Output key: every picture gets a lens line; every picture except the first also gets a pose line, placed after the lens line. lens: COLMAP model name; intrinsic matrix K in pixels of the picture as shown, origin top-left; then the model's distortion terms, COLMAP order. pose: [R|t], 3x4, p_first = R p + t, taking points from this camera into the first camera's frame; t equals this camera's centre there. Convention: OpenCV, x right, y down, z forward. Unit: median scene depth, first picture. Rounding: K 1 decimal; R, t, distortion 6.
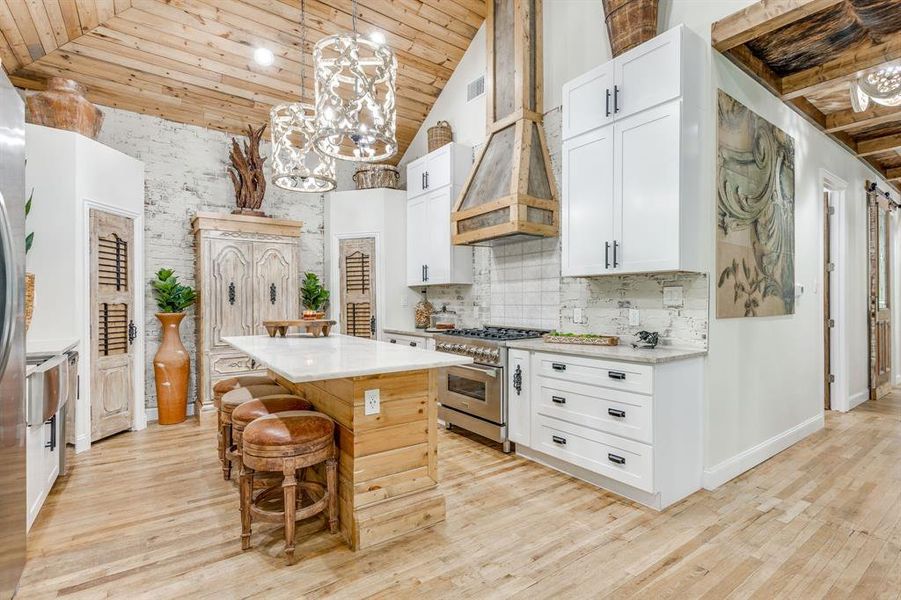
lens RADIAL K [[431.1, 0, 449.4], [0, 431.1, 303.5], [0, 0, 1]] dist [0.006749, -0.000469]
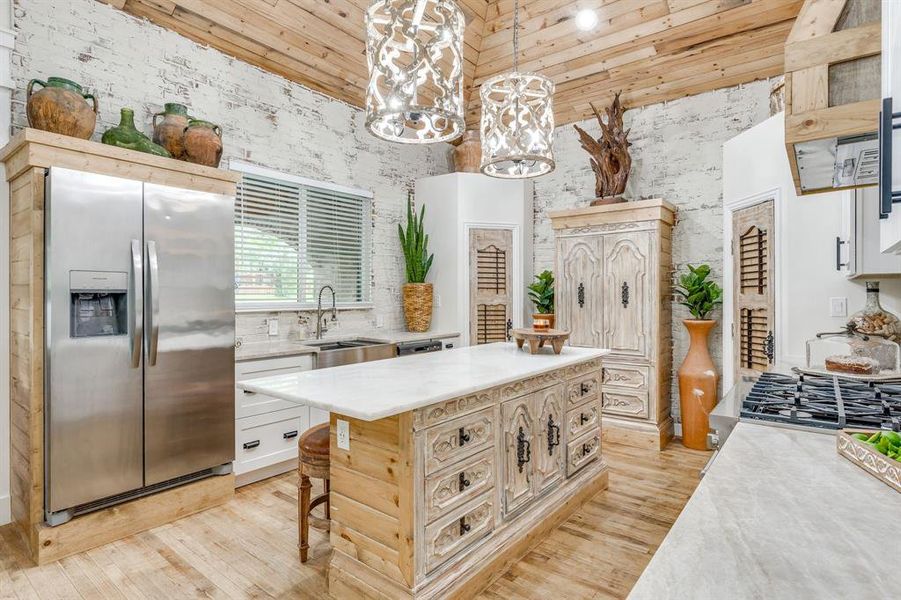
lens RADIAL K [[469.9, 0, 447.4], [0, 469.9, 295.3], [0, 0, 1]] dist [-0.004665, 0.001401]
pose [[0.275347, 0.002476, -0.961342, 0.372178], [-0.004660, 0.999988, 0.001241, -0.022680], [0.961333, 0.004139, 0.275356, 0.459731]]
